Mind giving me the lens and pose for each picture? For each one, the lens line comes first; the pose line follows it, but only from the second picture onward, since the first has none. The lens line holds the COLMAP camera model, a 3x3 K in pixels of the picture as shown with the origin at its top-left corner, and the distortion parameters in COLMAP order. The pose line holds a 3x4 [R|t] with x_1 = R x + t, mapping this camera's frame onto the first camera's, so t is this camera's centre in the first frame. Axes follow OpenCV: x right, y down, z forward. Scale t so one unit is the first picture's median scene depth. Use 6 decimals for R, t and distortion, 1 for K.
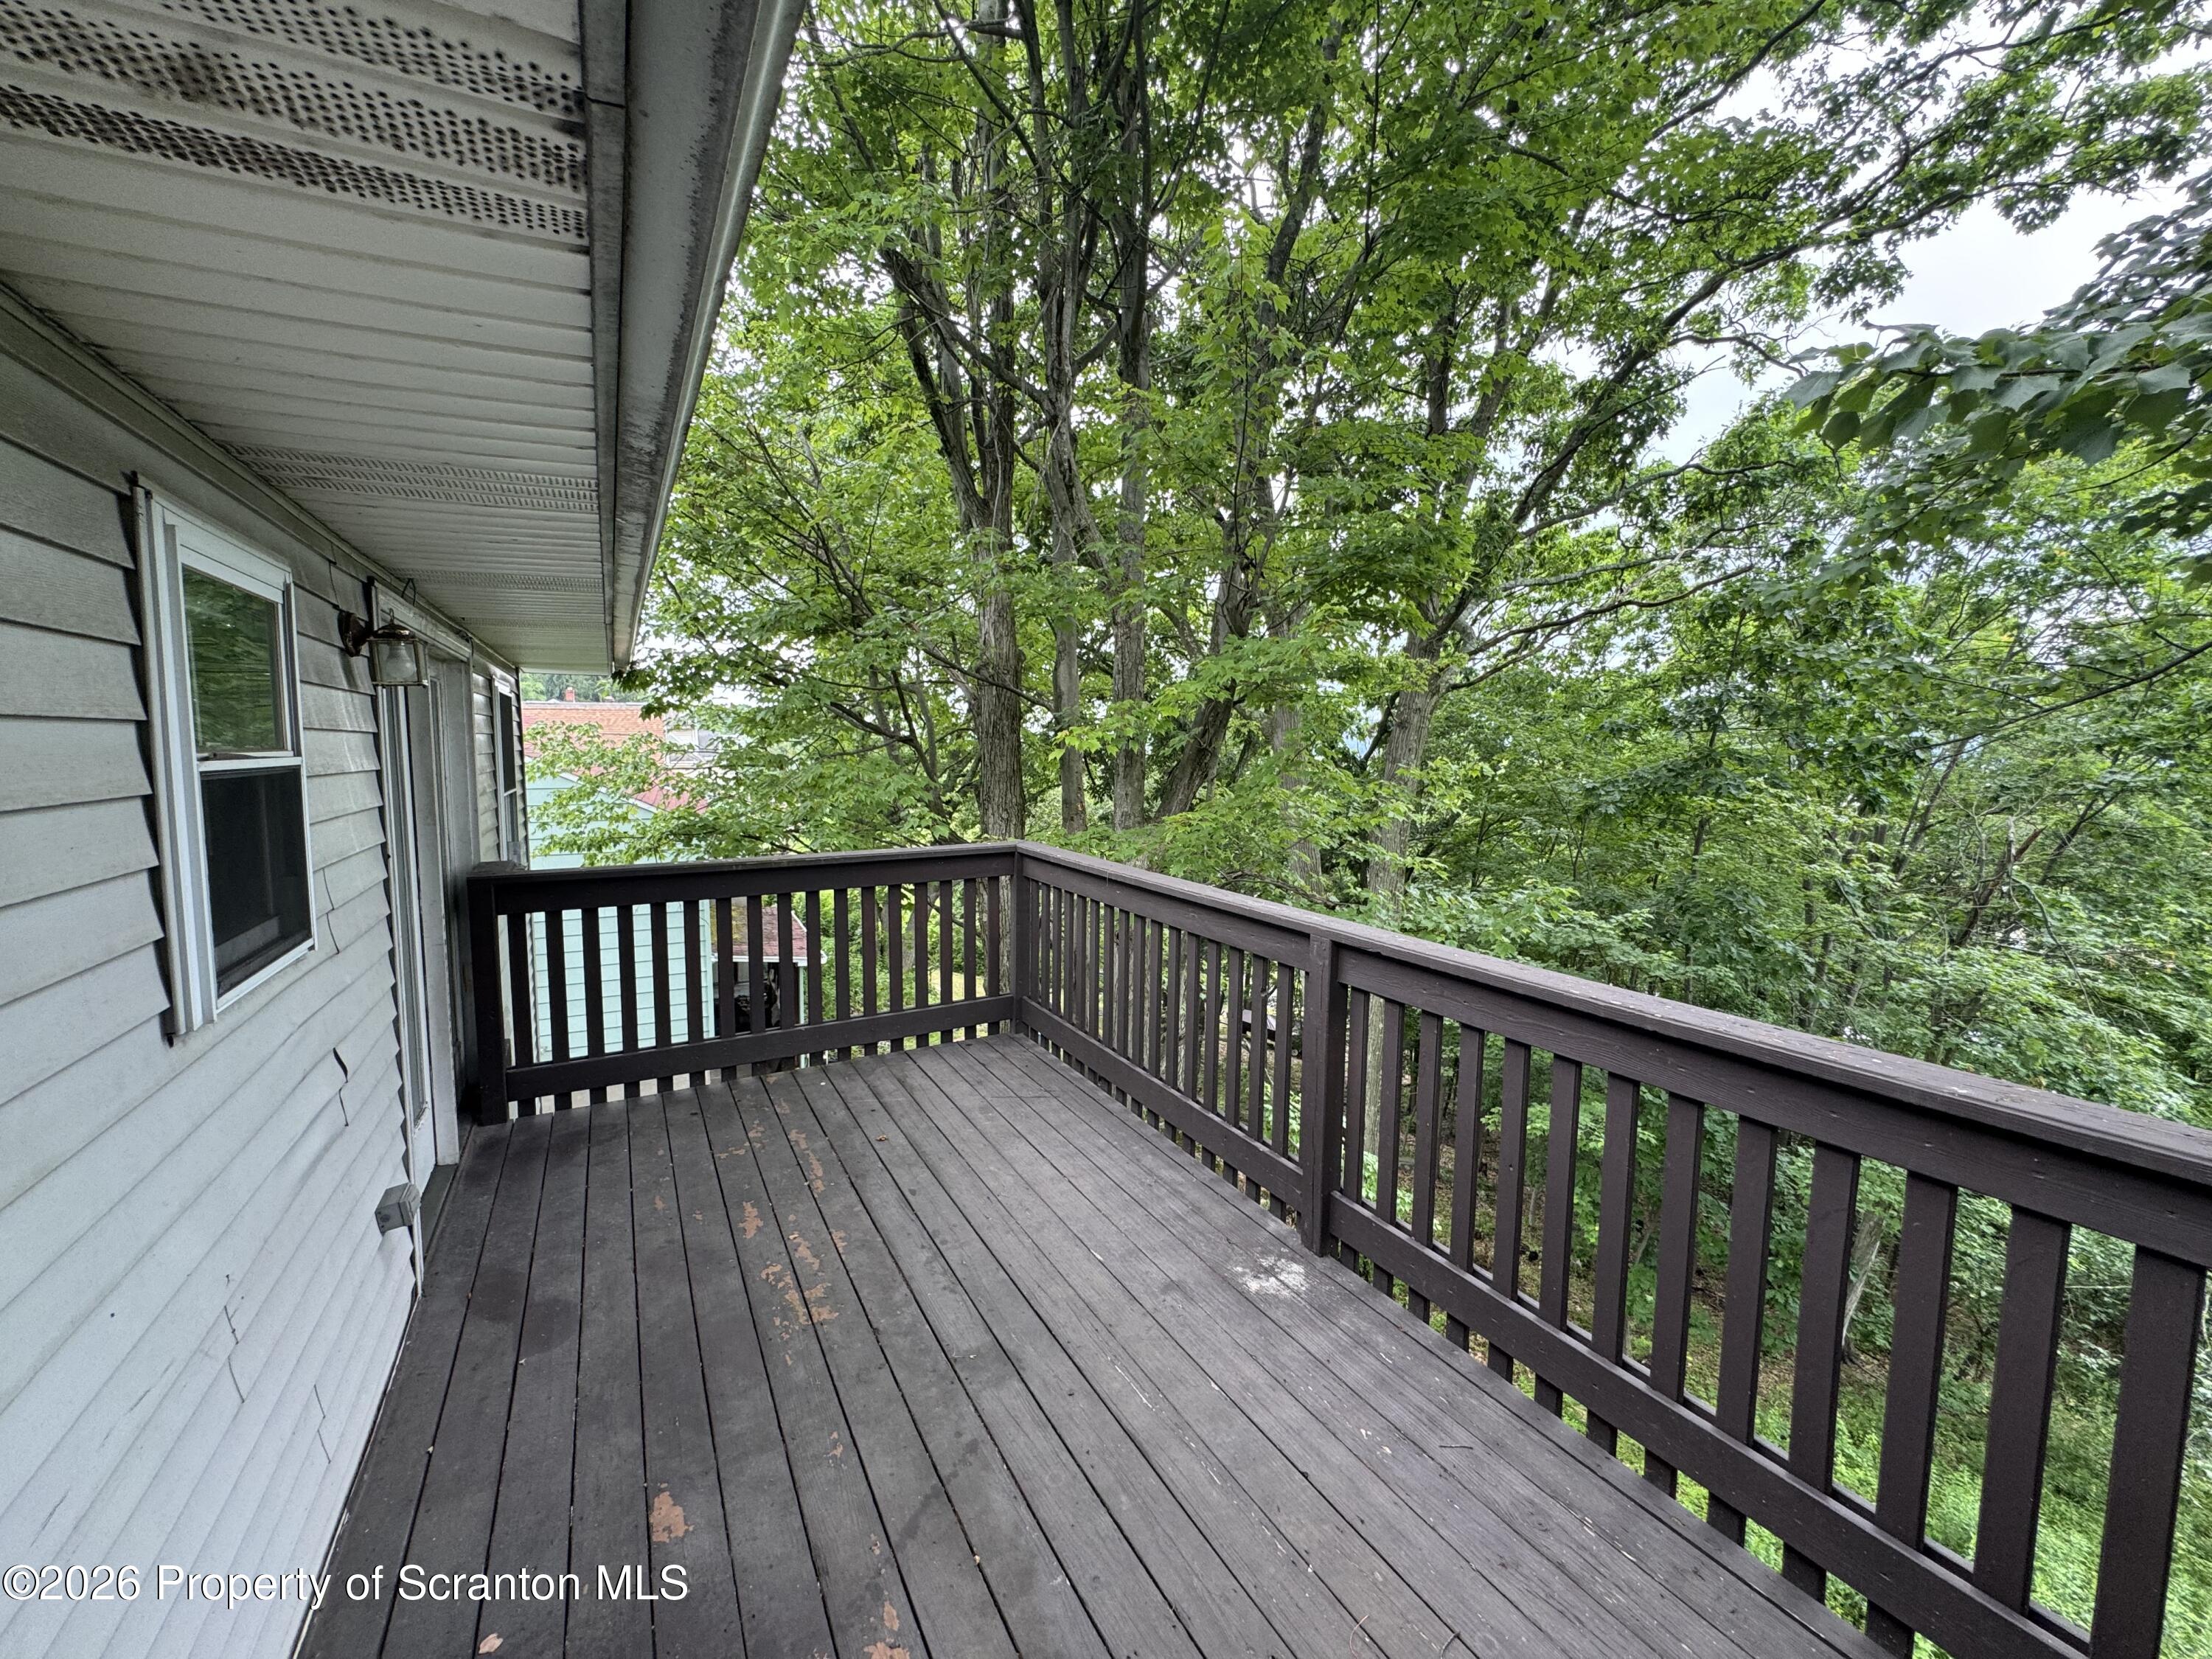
lens RADIAL K [[884.2, 0, 1106.0], [0, 884.2, 829.5], [0, 0, 1]] dist [-0.000201, -0.000095]
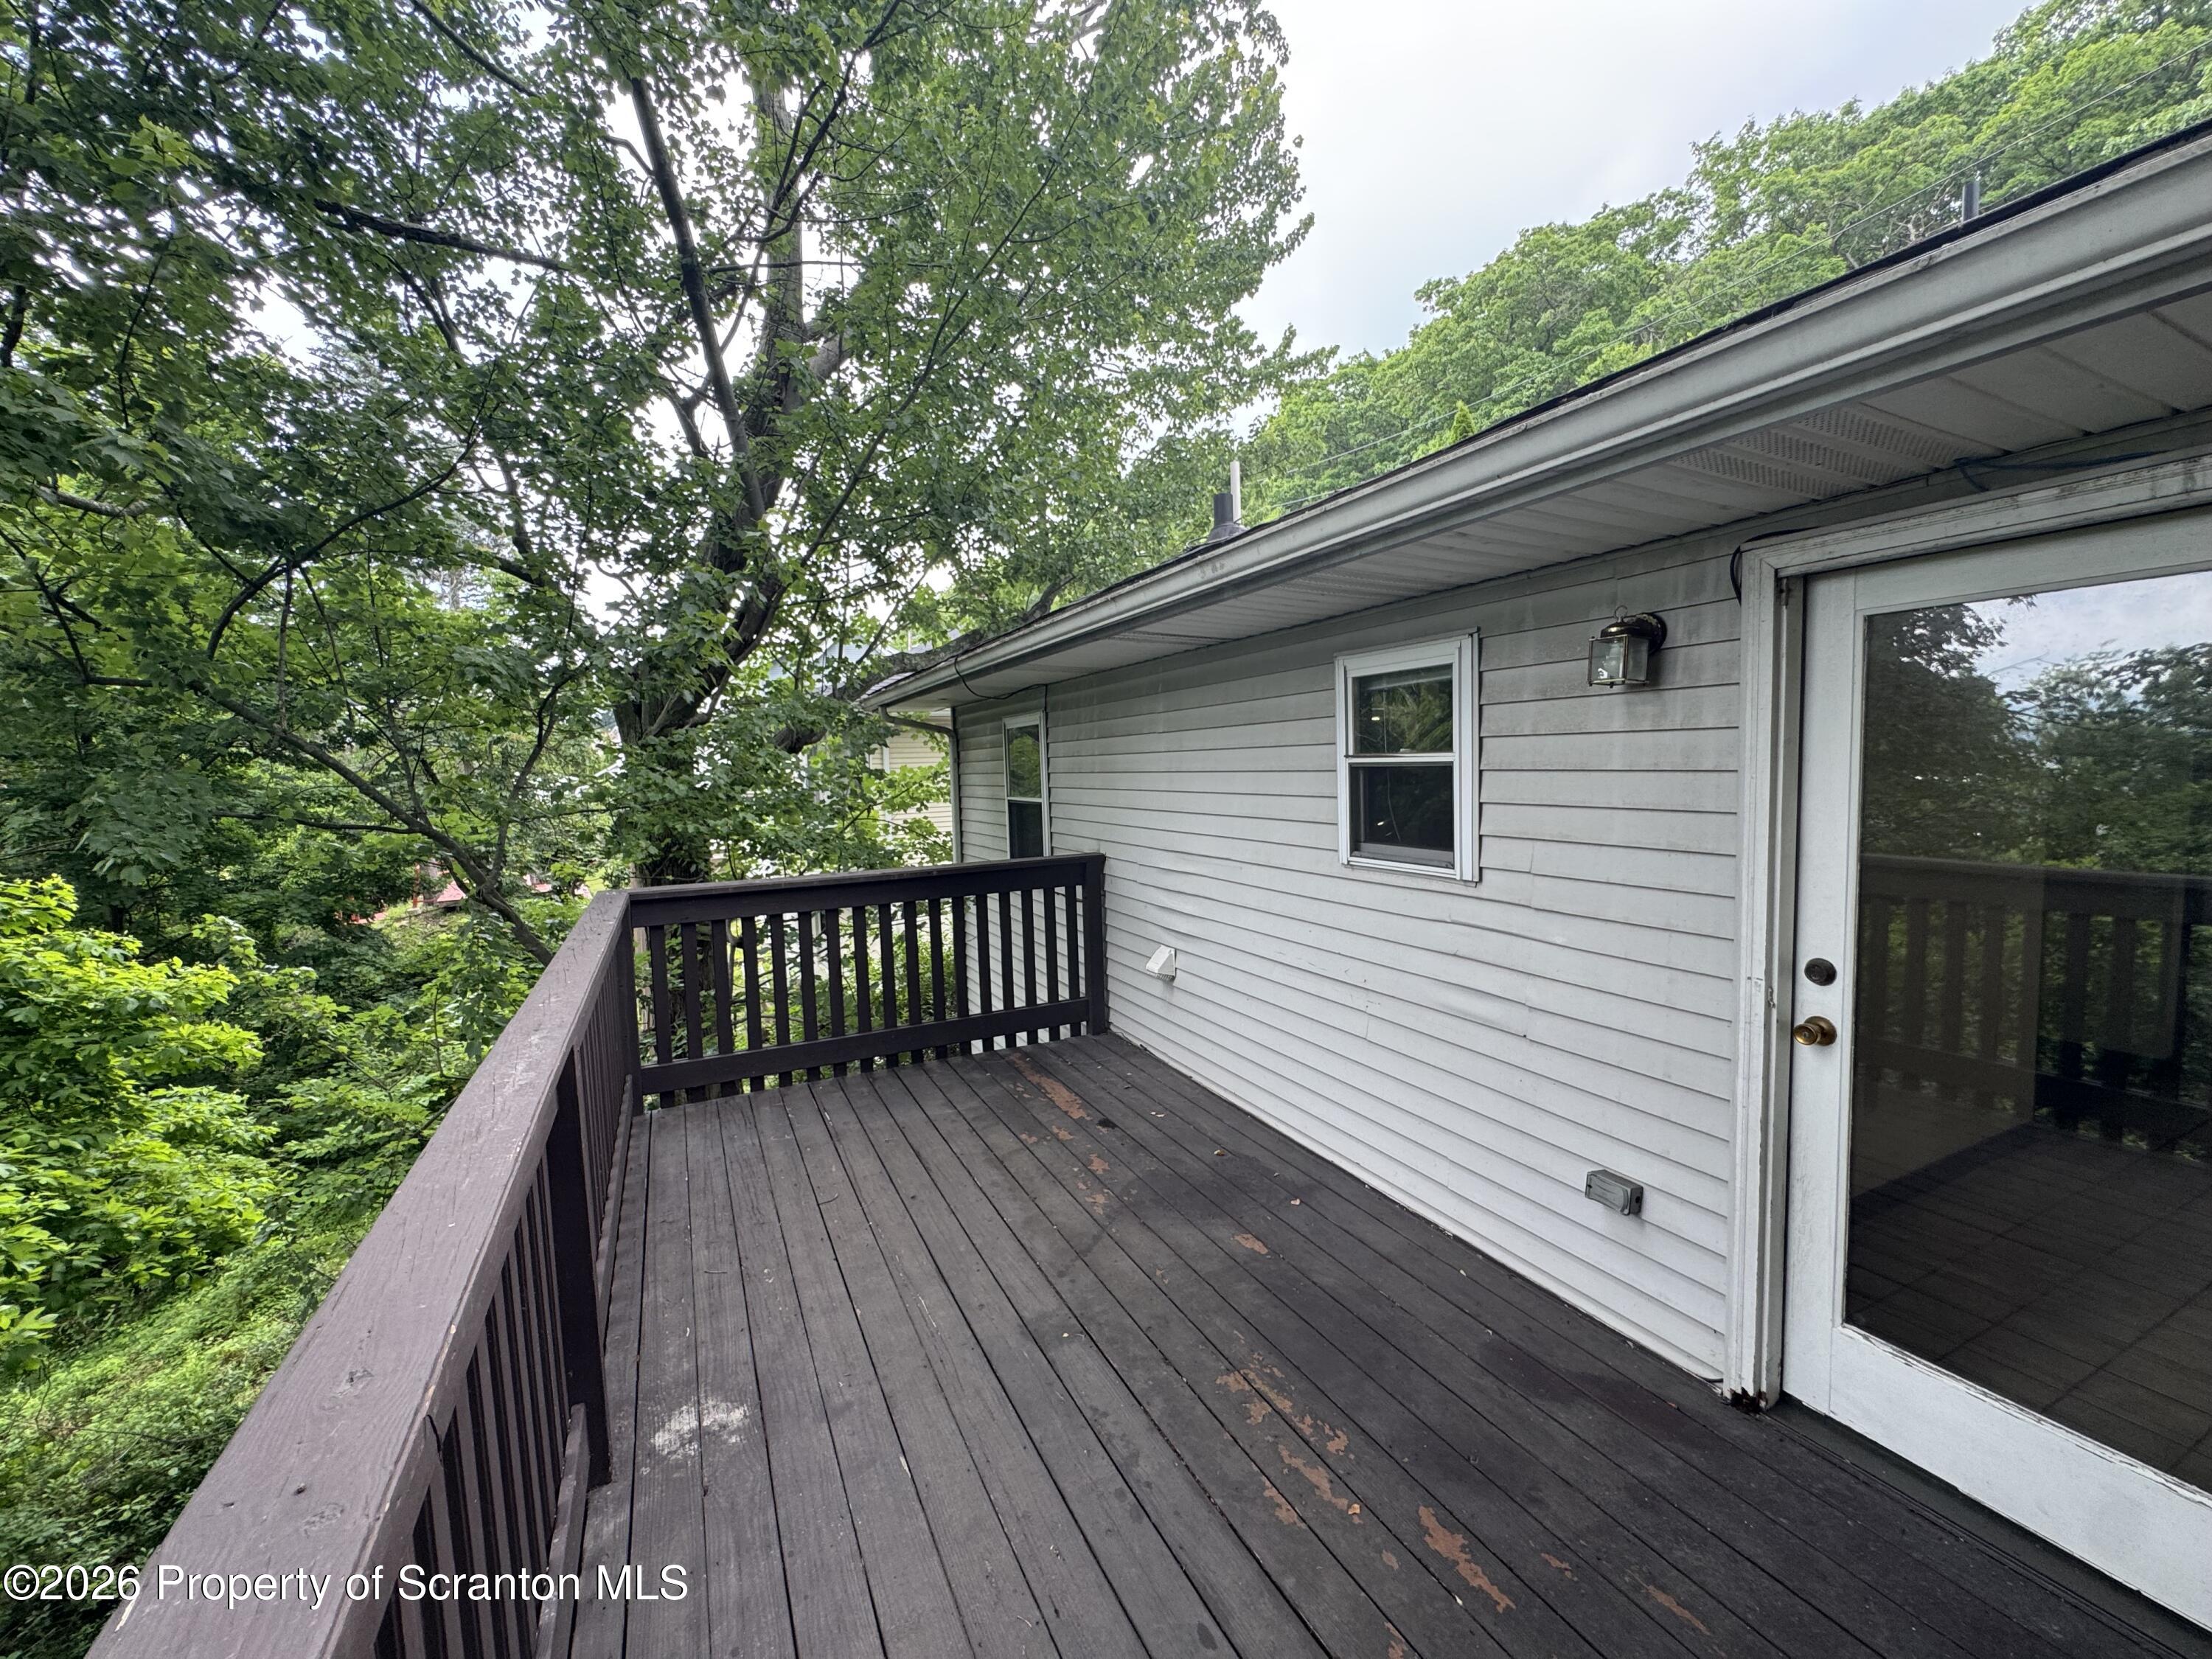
lens RADIAL K [[884.2, 0, 1106.0], [0, 884.2, 829.5], [0, 0, 1]] dist [-0.000201, -0.000095]
pose [[-0.998178, 0.022182, 0.056112, -0.254018], [0.031583, 0.984478, 0.172643, -0.170946], [-0.051412, 0.174100, -0.983385, 1.807640]]
